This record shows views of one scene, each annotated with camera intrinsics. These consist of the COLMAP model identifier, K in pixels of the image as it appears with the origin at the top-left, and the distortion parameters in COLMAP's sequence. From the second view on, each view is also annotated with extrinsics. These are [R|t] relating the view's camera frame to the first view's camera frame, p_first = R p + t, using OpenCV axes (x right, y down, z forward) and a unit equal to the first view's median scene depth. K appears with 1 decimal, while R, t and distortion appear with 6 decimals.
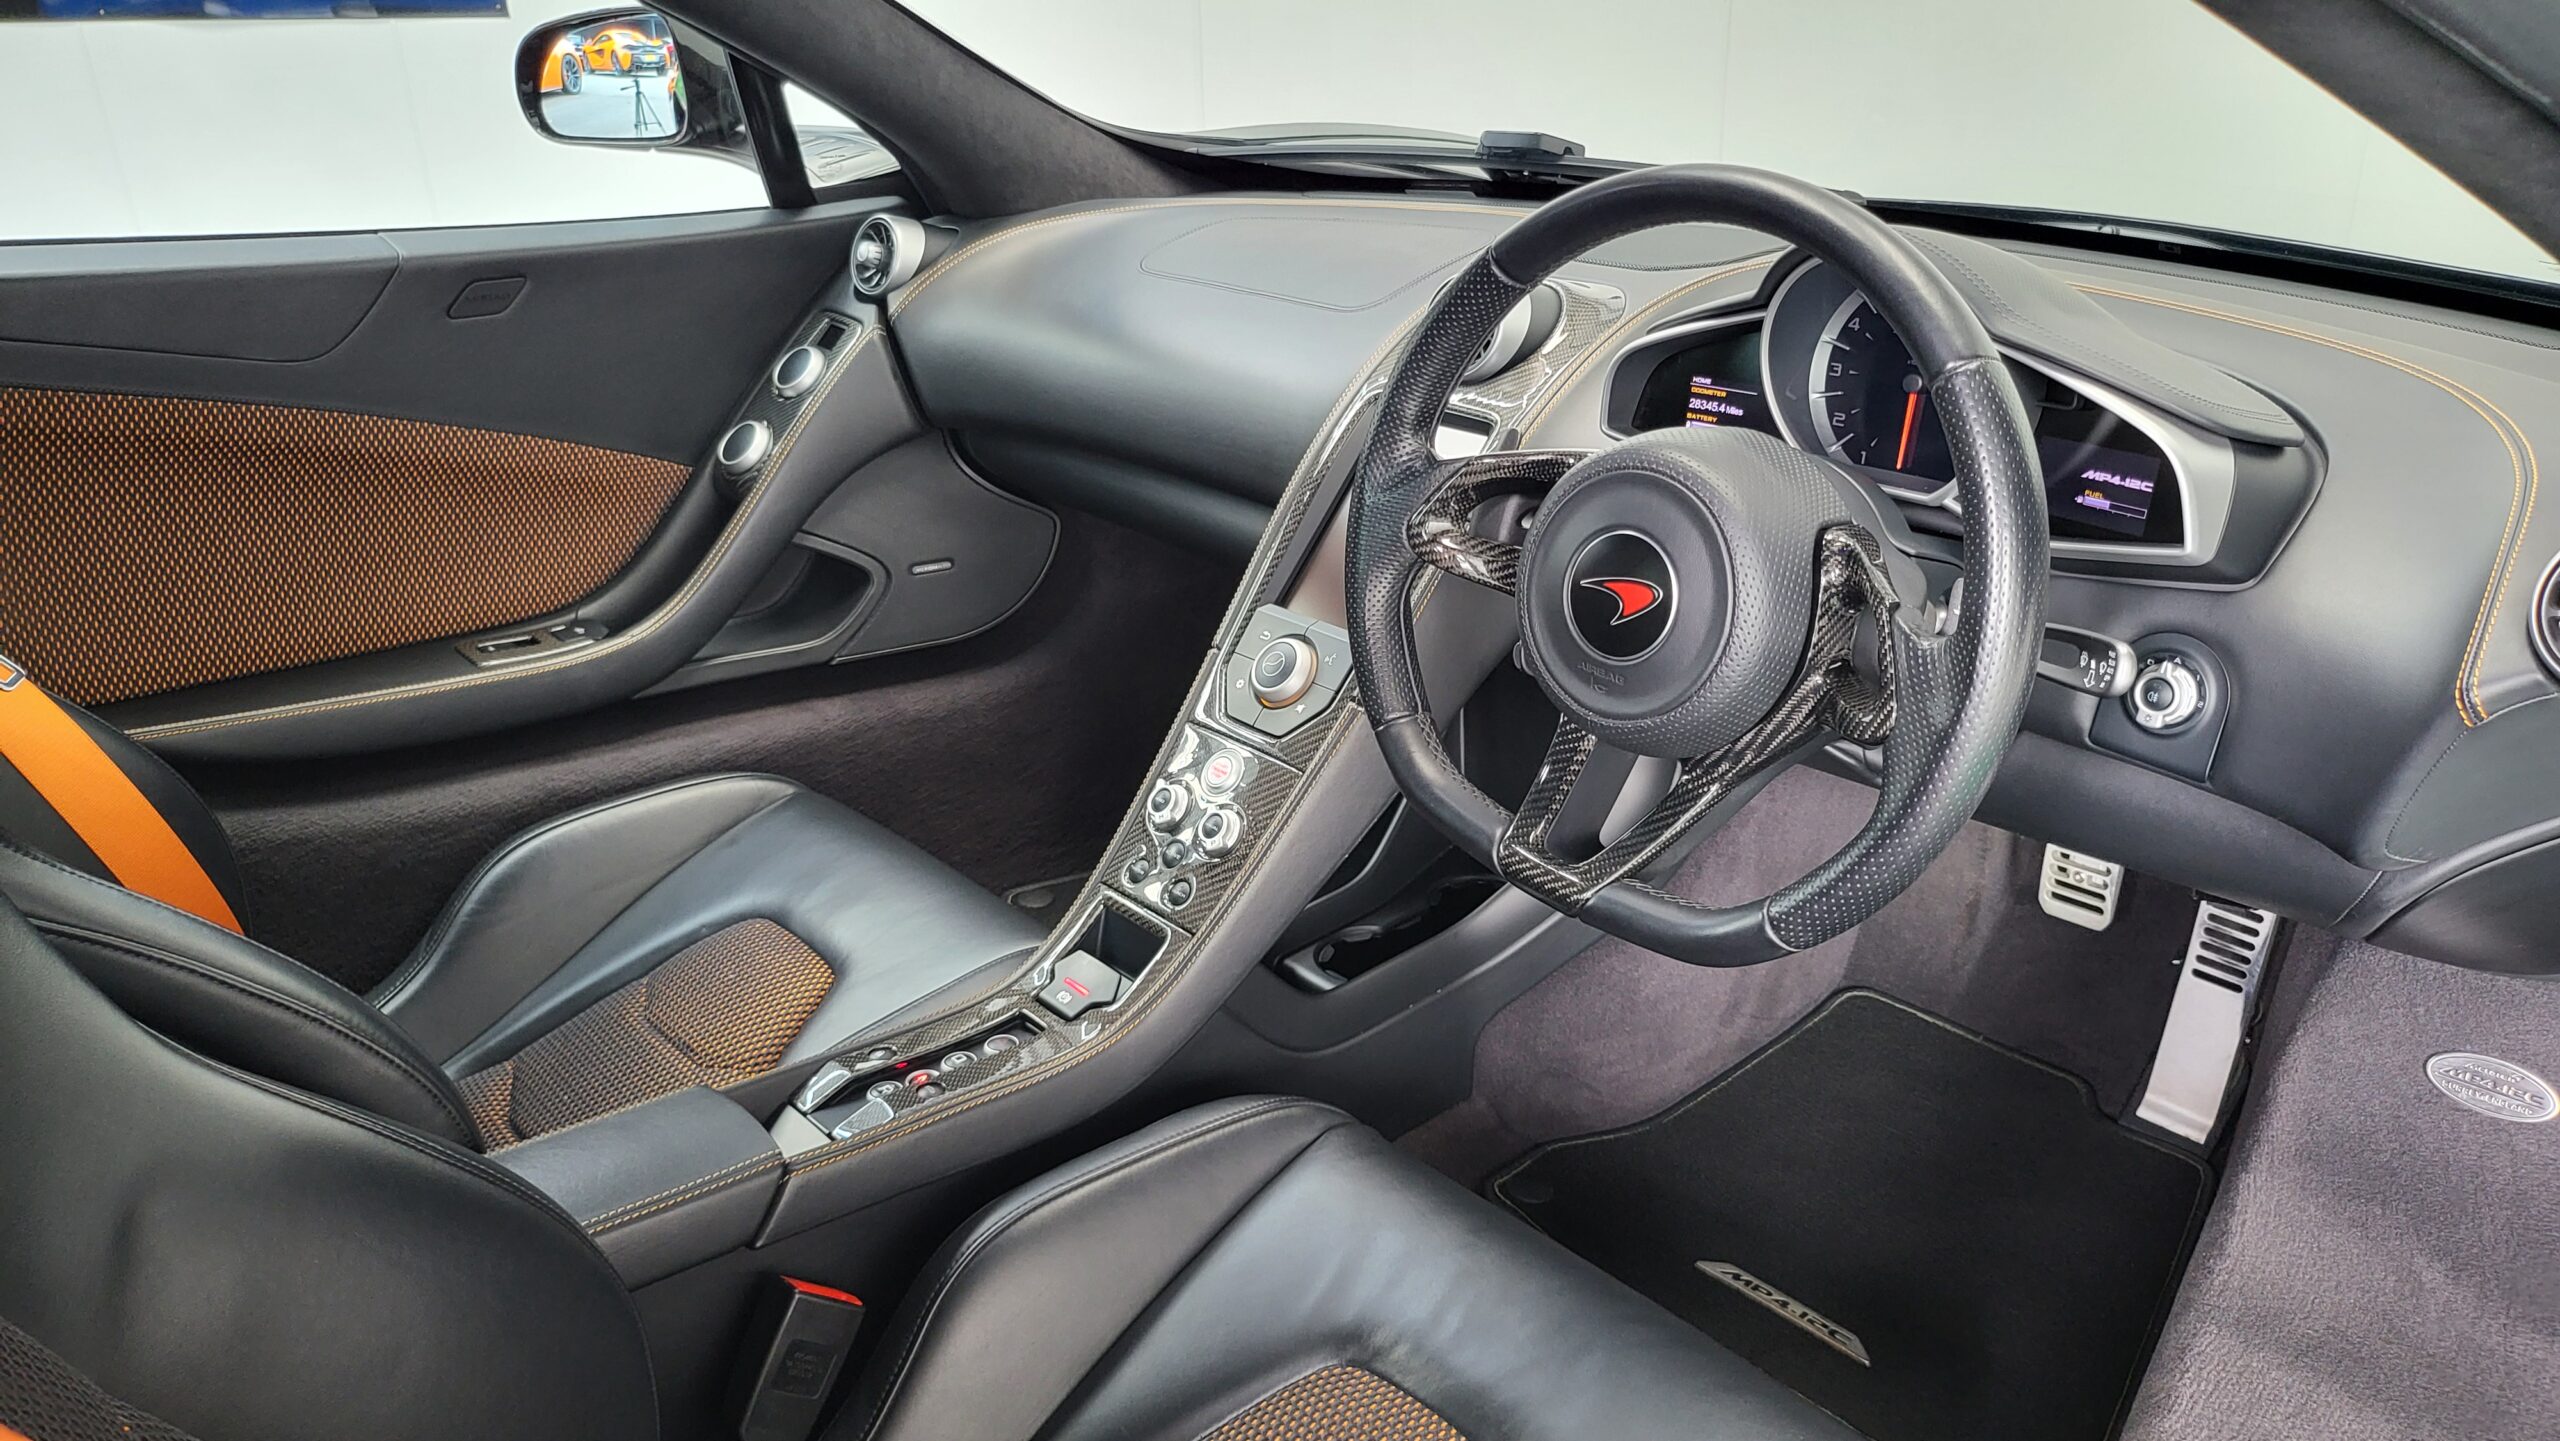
lens RADIAL K [[1803.8, 0, 1297.7], [0, 1803.8, 709.8], [0, 0, 1]] dist [0.083200, -0.101423]
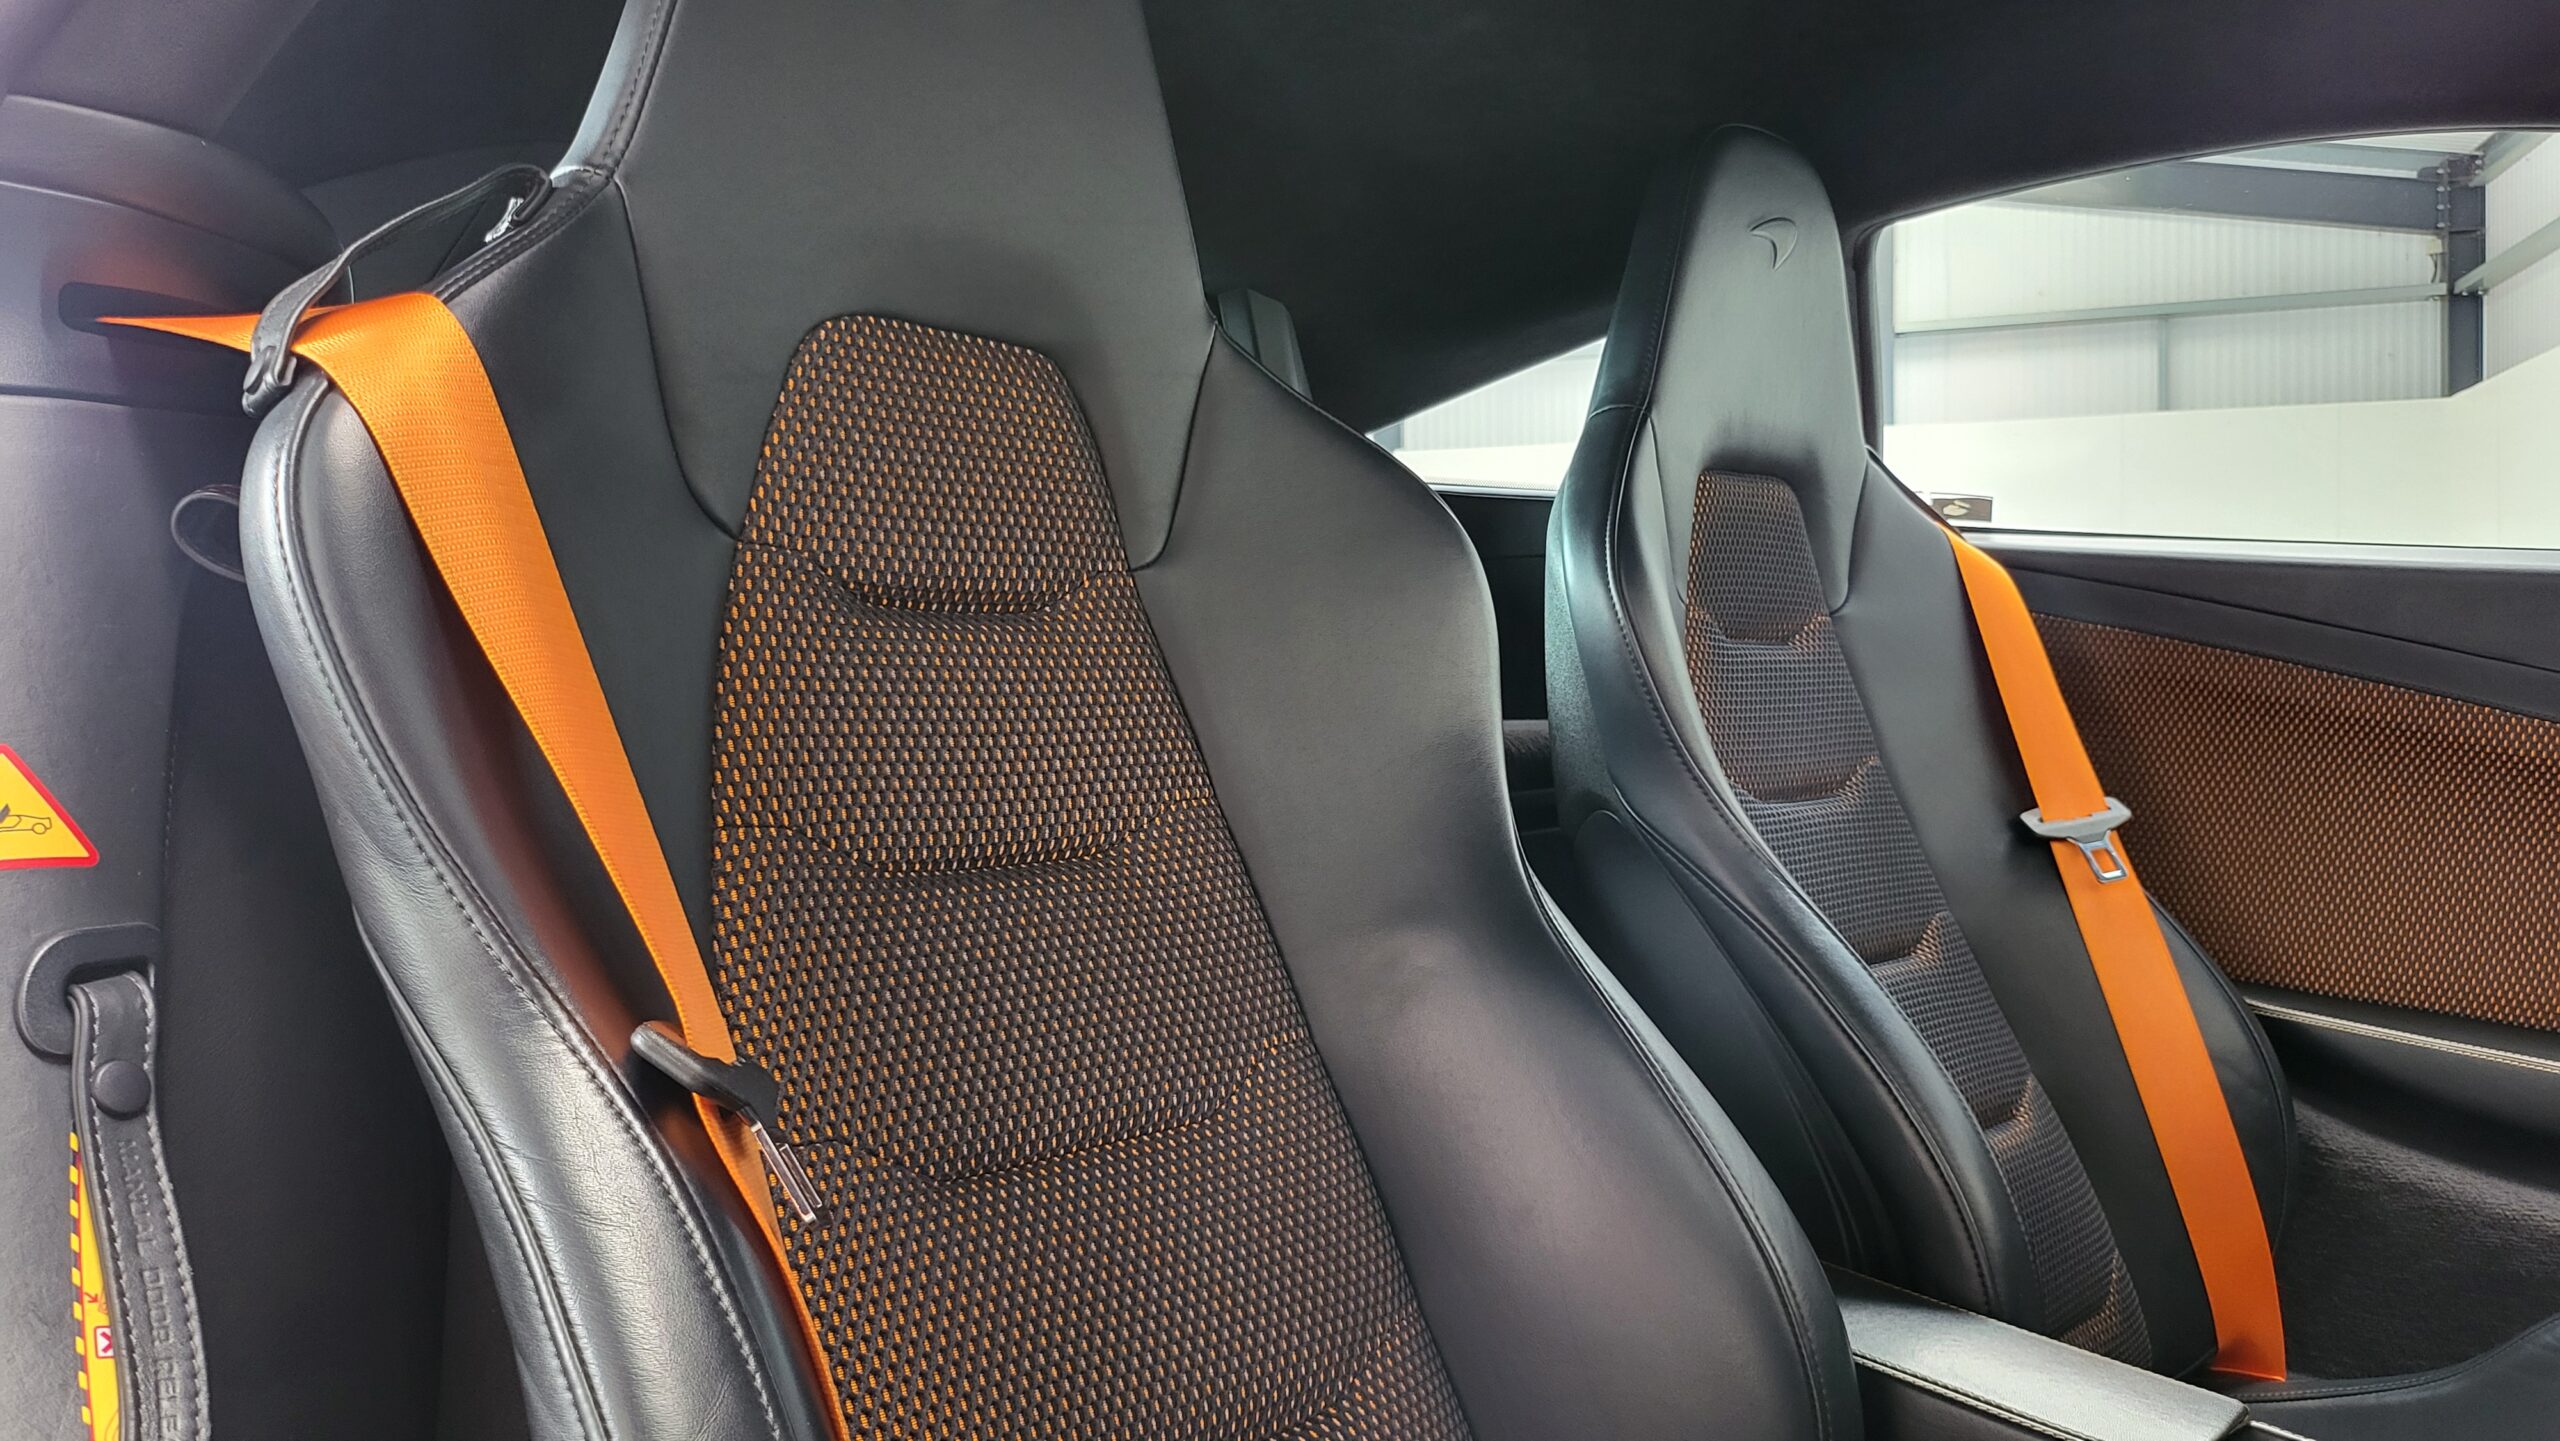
lens RADIAL K [[1828.8, 0, 1318.6], [0, 1828.8, 713.6], [0, 0, 1]] dist [0.047388, -0.079721]
pose [[0.092008, 0.026982, -0.995393, 0.260279], [-0.380557, 0.924702, -0.010110, 0.062810], [0.920169, 0.379734, 0.095348, 0.303604]]
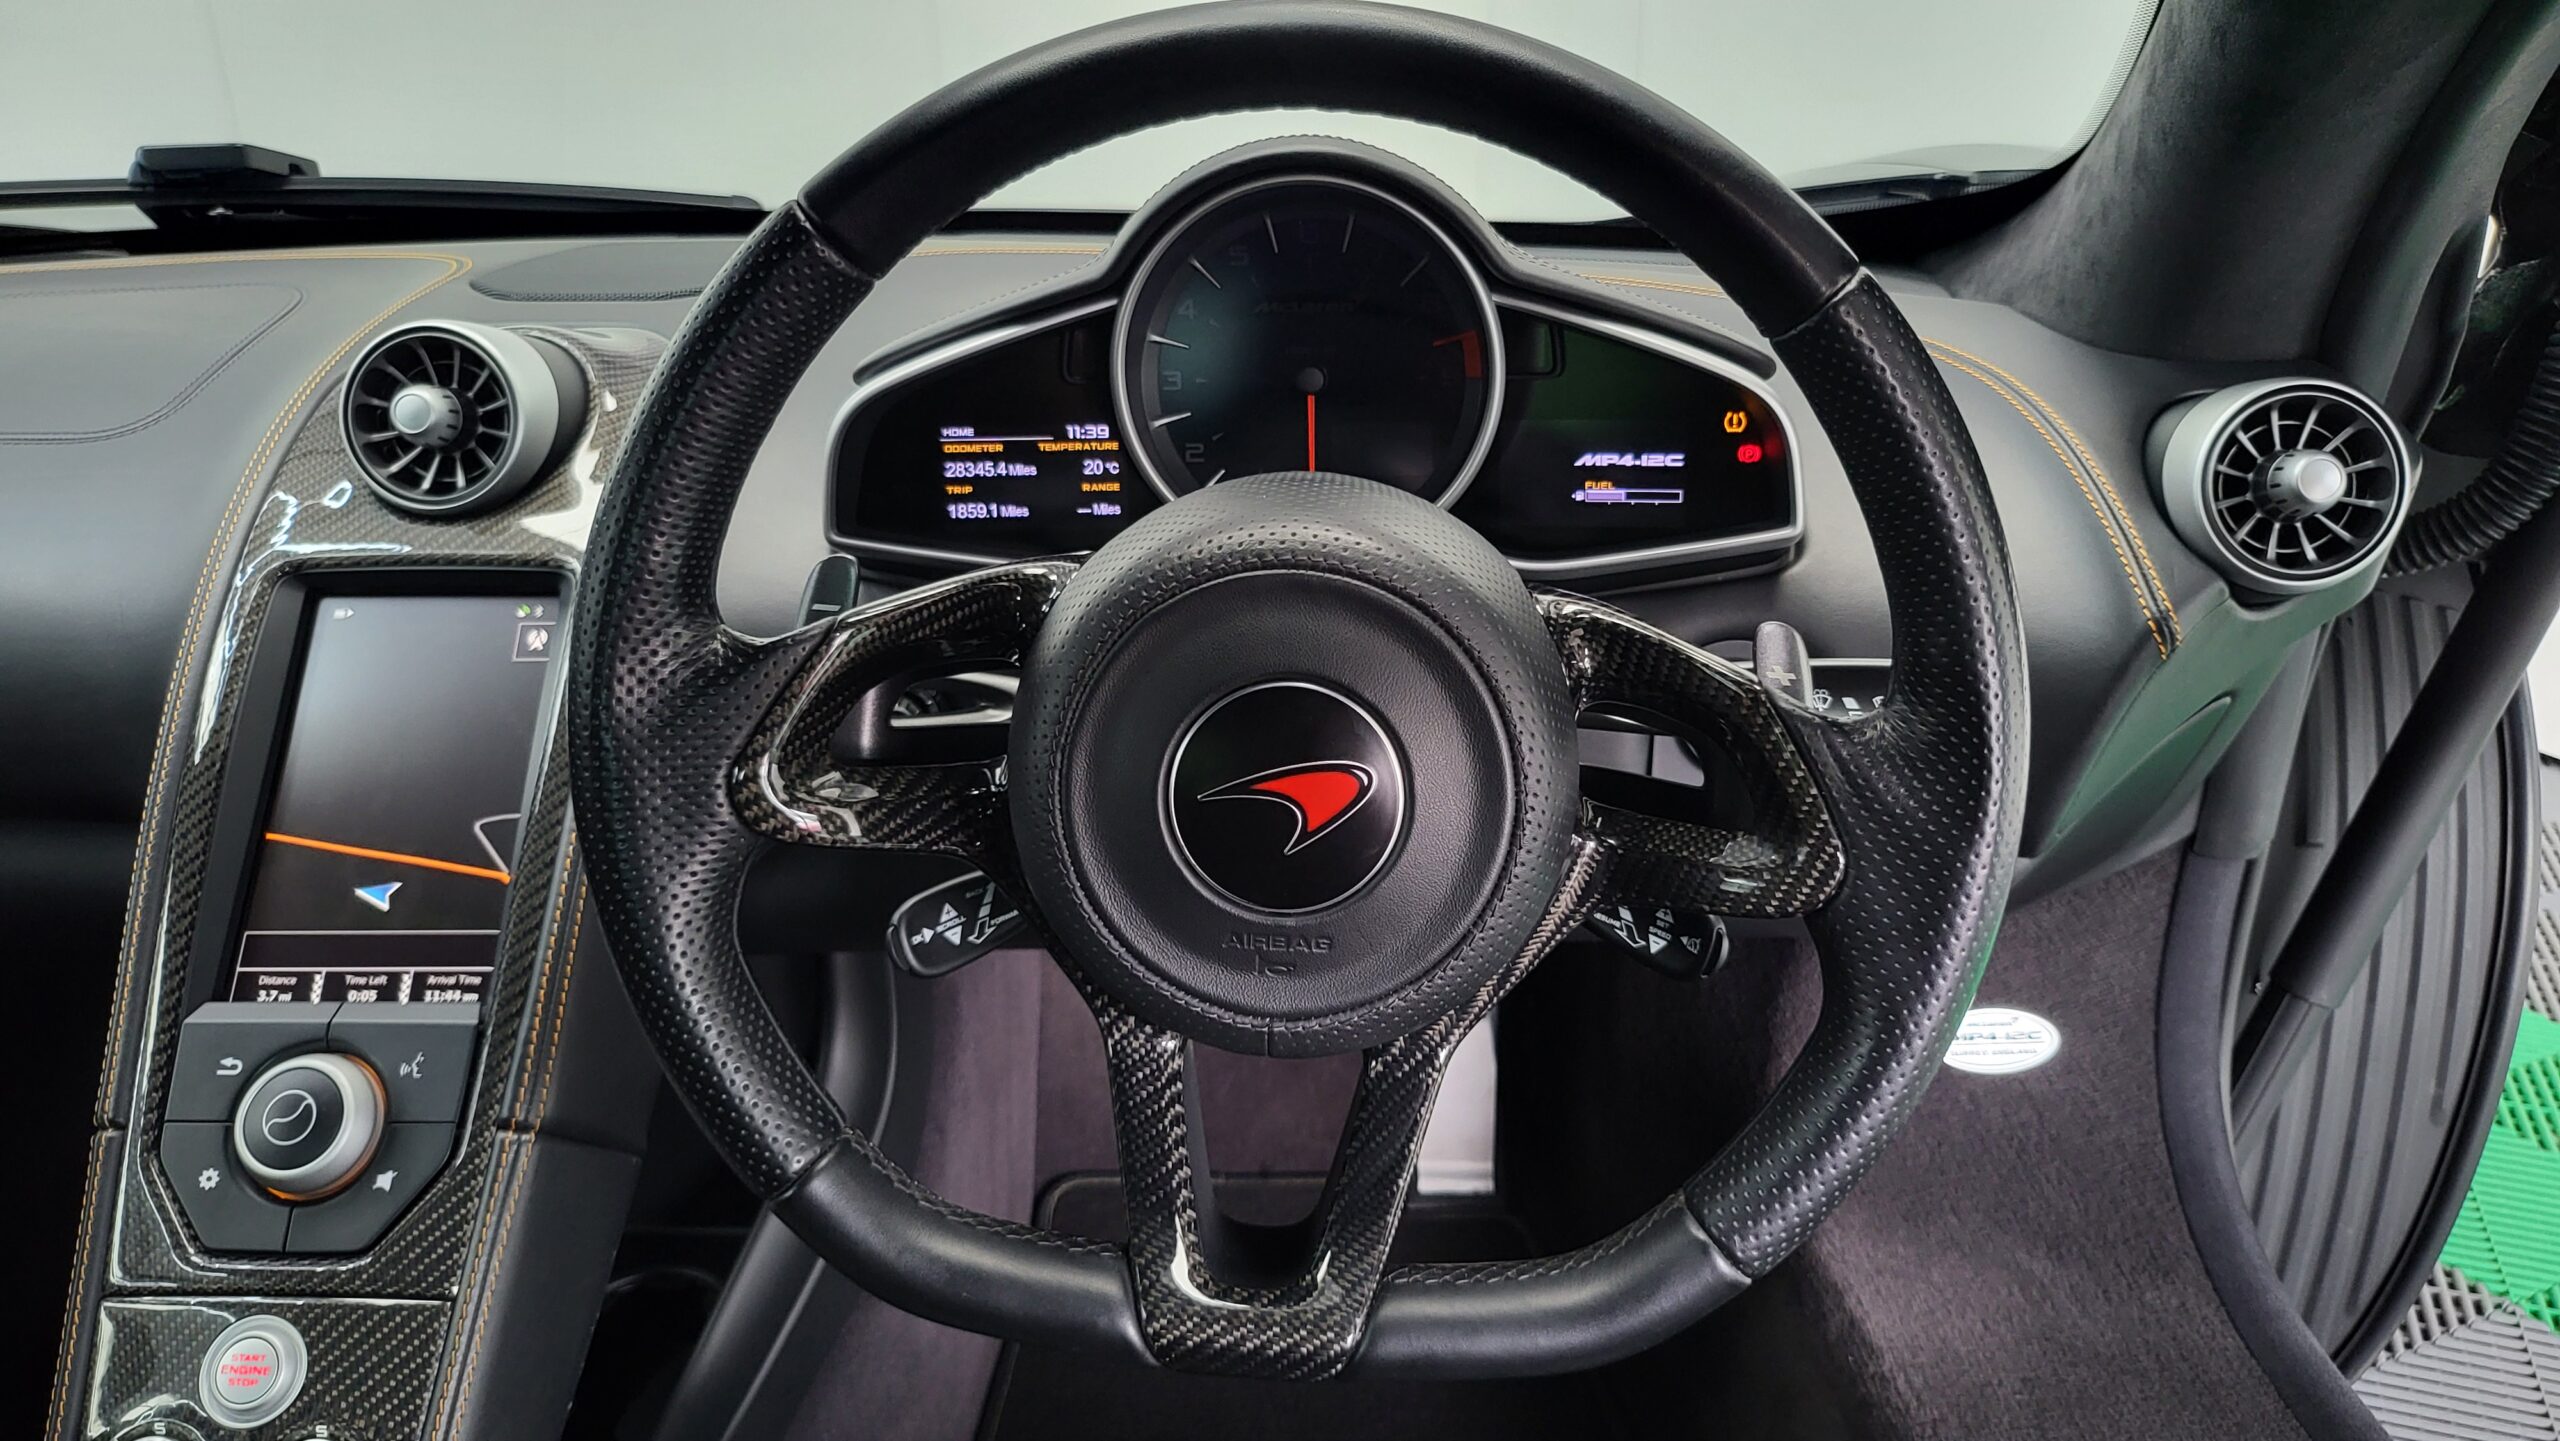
lens RADIAL K [[1828.8, 0, 1318.6], [0, 1828.8, 713.6], [0, 0, 1]] dist [0.047388, -0.079721]
pose [[0.699932, -0.256771, 0.666457, -0.094648], [0.283154, 0.956434, 0.071116, -0.067272], [-0.655682, 0.138933, 0.742144, 0.316093]]
